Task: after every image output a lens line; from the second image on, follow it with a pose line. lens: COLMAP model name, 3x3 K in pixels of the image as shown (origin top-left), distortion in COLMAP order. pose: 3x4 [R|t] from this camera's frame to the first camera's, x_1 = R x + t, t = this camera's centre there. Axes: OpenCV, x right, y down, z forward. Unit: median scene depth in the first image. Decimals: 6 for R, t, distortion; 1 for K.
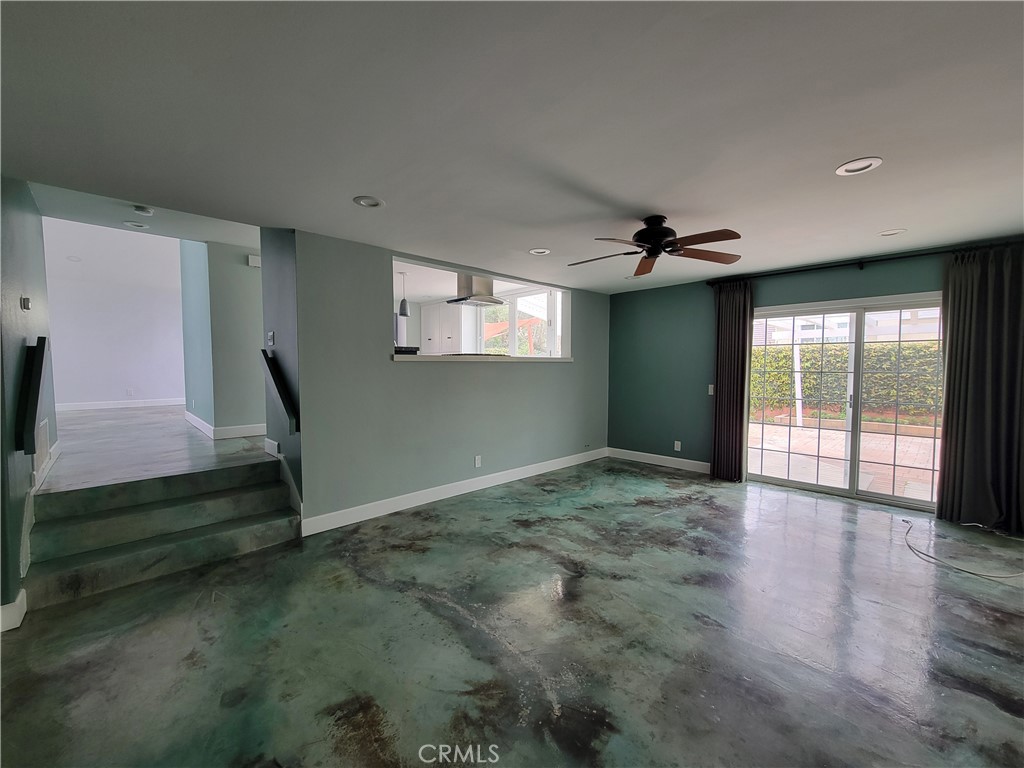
lens RADIAL K [[418.8, 0, 505.3], [0, 418.8, 382.9], [0, 0, 1]] dist [-0.000961, 0.000247]
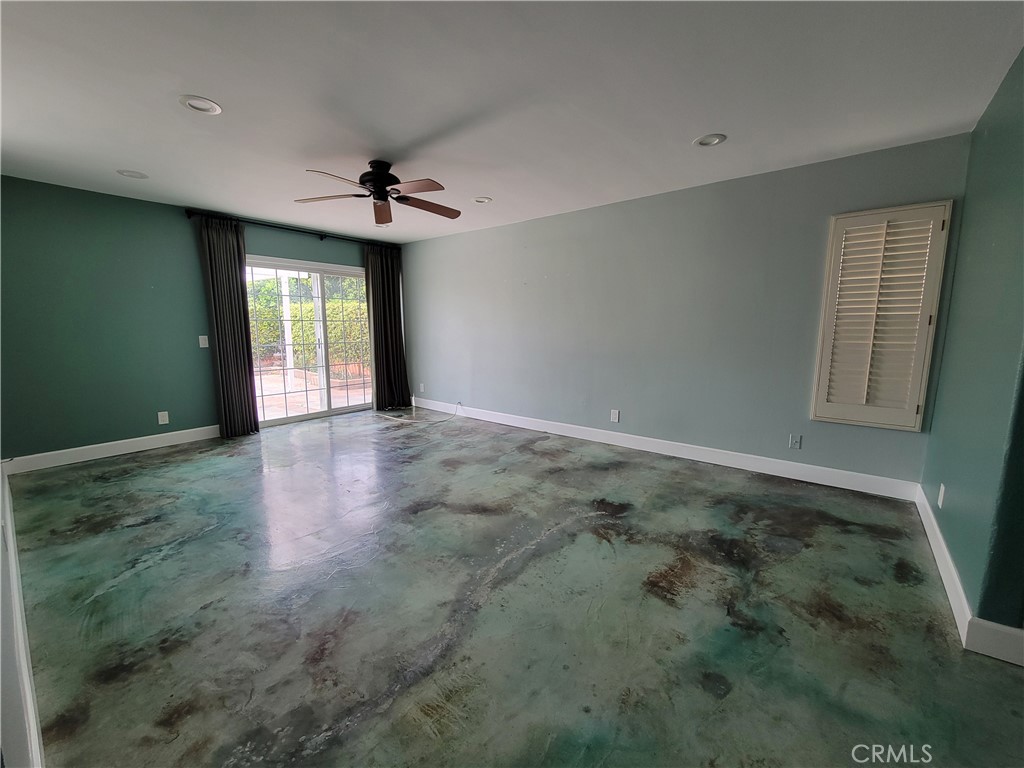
lens RADIAL K [[418.8, 0, 507.0], [0, 418.8, 387.5], [0, 0, 1]] dist [-0.000961, 0.000247]
pose [[-0.135831, -0.144494, 0.980138, -0.660676], [0.040593, 0.987665, 0.151229, 0.007780], [-0.989900, 0.060328, -0.128290, 0.737568]]
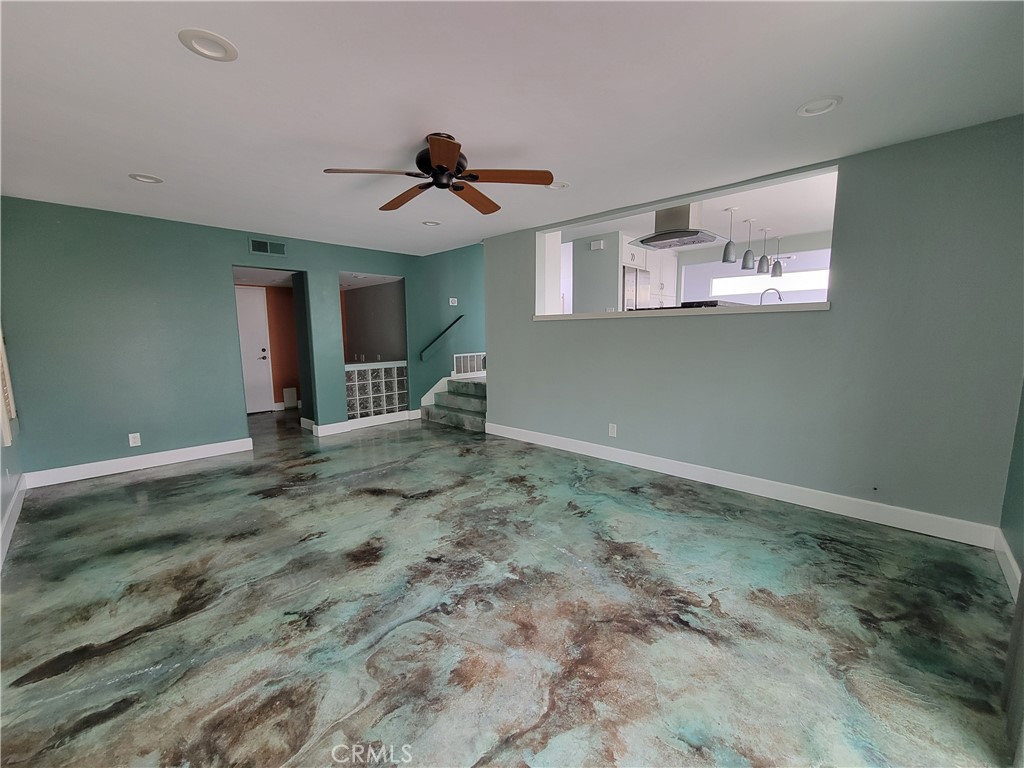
lens RADIAL K [[418.8, 0, 504.0], [0, 418.8, 385.8], [0, 0, 1]] dist [-0.000961, 0.000247]
pose [[0.046529, 0.130259, -0.990388, 1.049109], [-0.029093, 0.991218, 0.129001, -0.021386], [0.998493, 0.022811, 0.049910, 0.940278]]
